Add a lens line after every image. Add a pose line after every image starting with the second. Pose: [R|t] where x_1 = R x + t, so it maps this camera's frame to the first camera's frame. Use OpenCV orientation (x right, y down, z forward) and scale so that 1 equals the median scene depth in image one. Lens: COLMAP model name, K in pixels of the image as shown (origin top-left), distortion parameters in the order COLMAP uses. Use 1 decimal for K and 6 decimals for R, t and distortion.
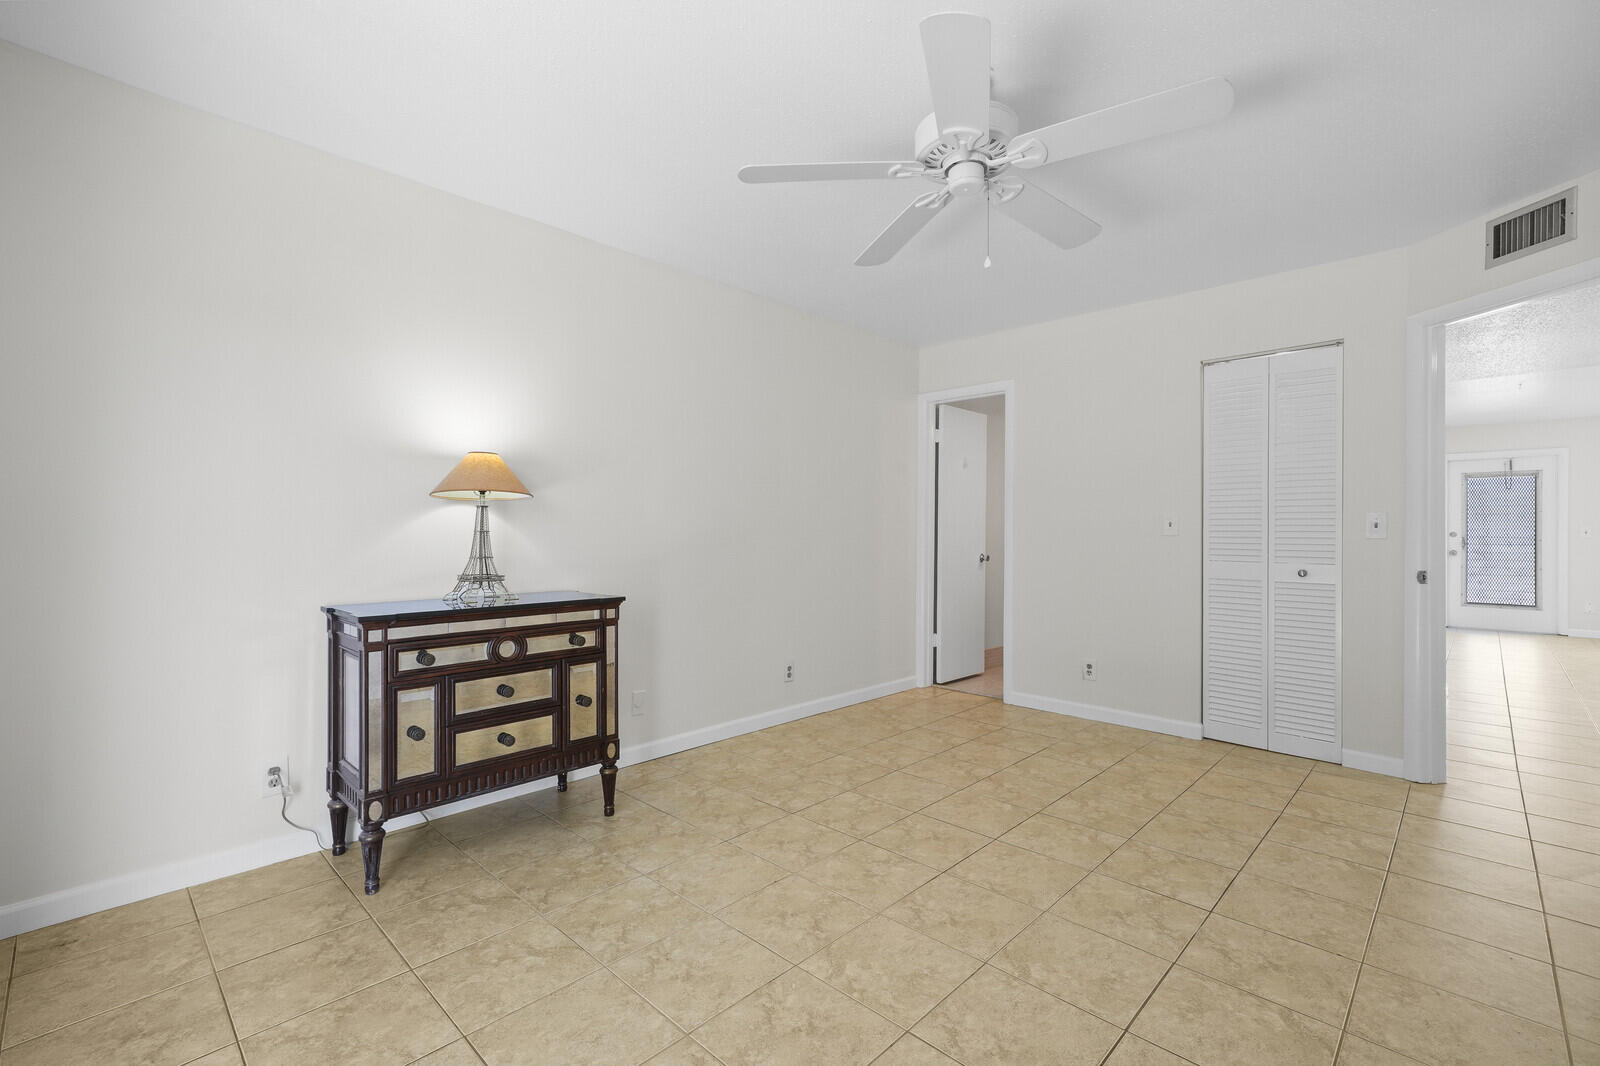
lens RADIAL K [[699.8, 0, 801.0], [0, 699.8, 536.3], [0, 0, 1]] dist [0.002292, 0.000240]
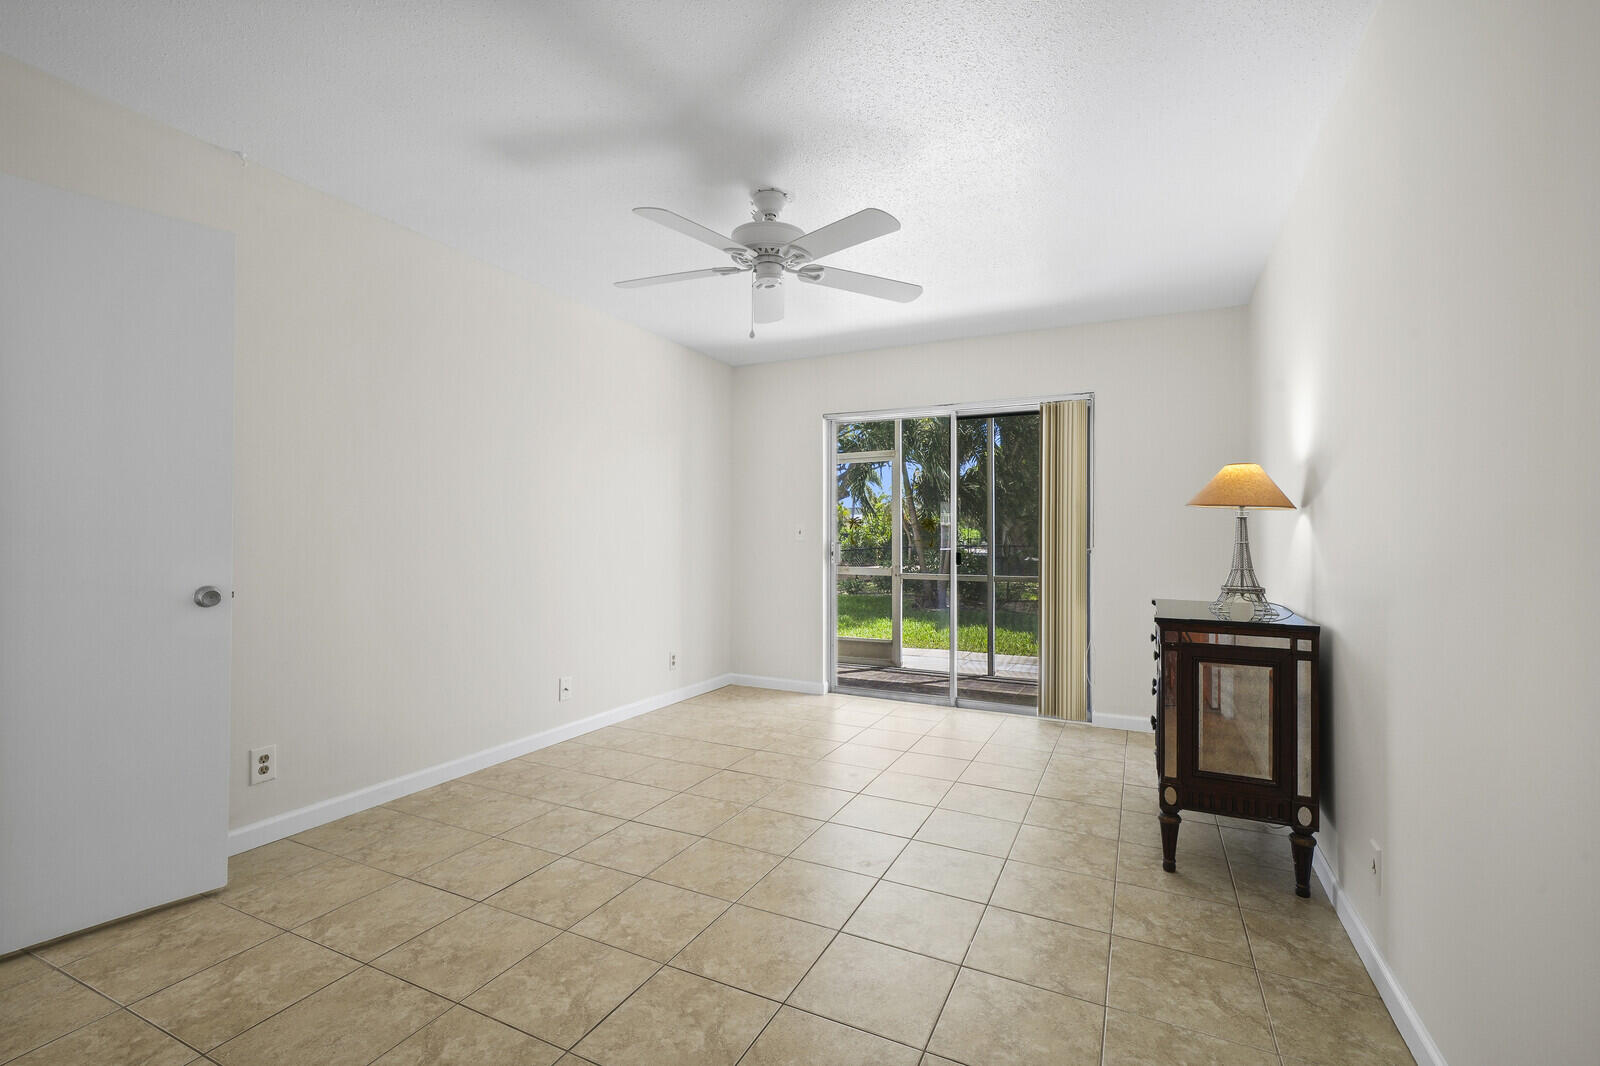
lens RADIAL K [[699.8, 0, 801.0], [0, 699.8, 536.3], [0, 0, 1]] dist [0.002292, 0.000240]
pose [[-0.951135, -0.013327, -0.308487, 0.460377], [-0.013783, 0.999905, -0.000701, -0.008025], [0.308467, 0.003585, -0.951228, 1.794165]]
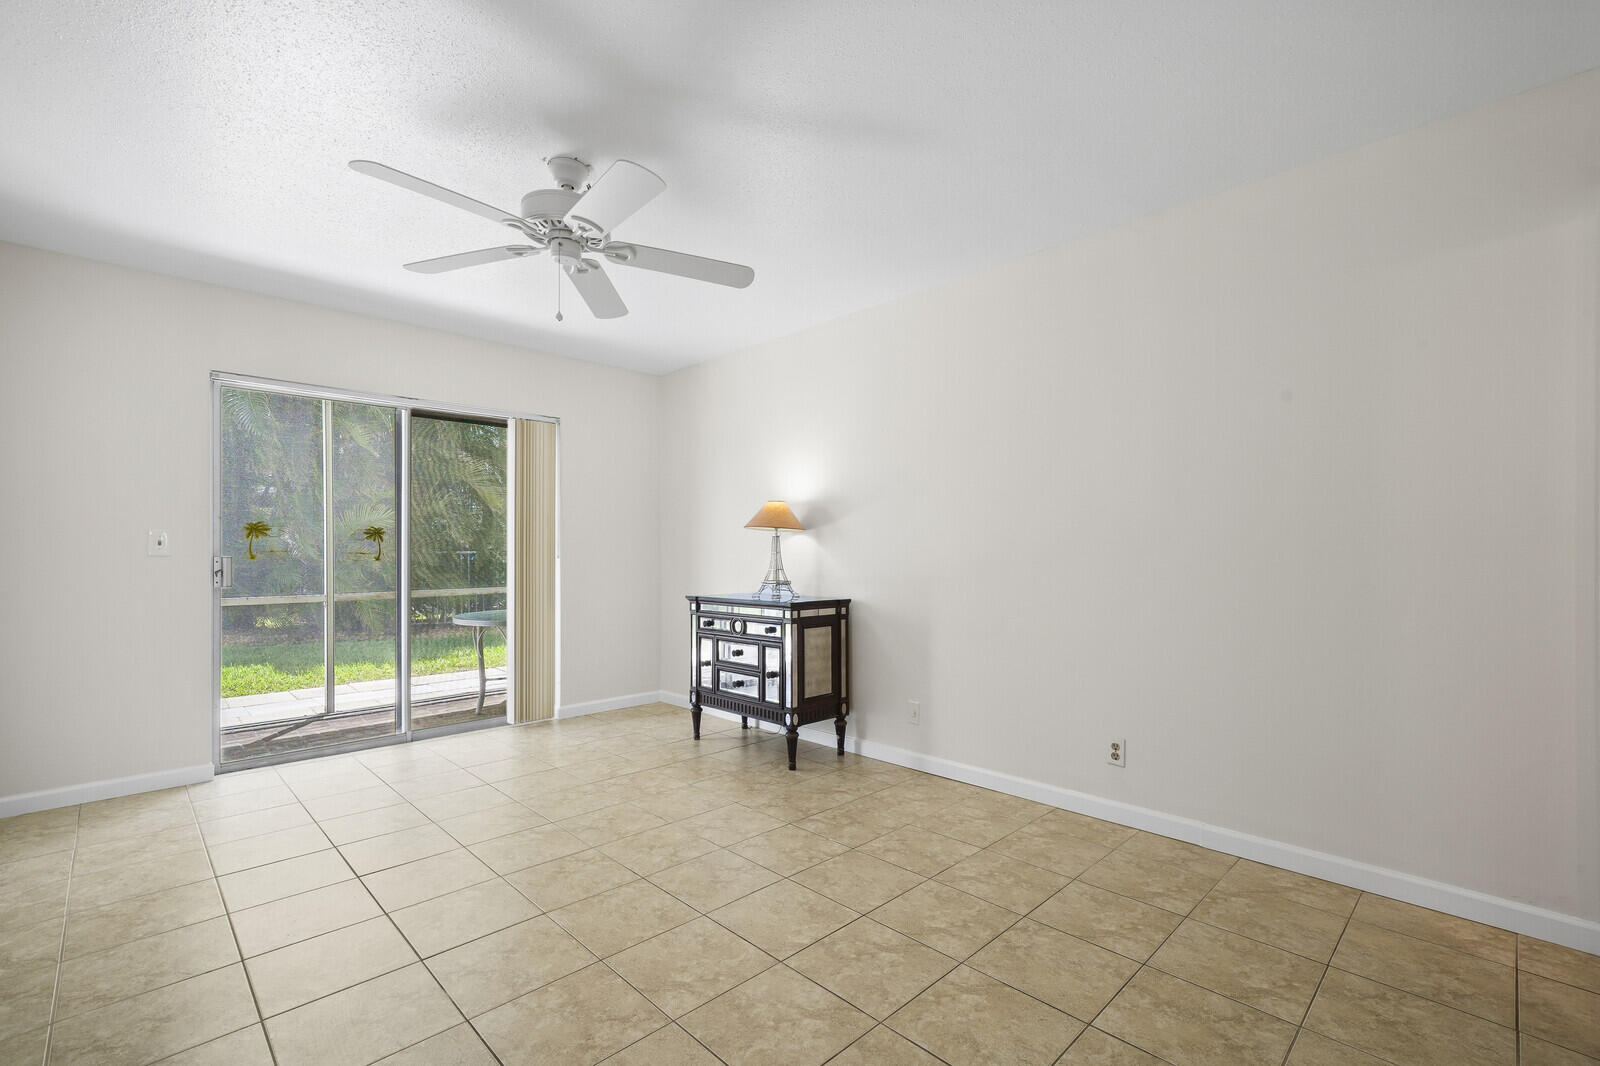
lens RADIAL K [[704.0, 0, 800.1], [0, 704.0, 550.7], [0, 0, 1]] dist [0.001448, 0.000161]
pose [[-0.028135, -0.006683, -0.999582, 1.108379], [-0.004621, 0.999968, -0.006555, -0.001372], [0.999593, 0.004434, -0.028165, 1.119750]]
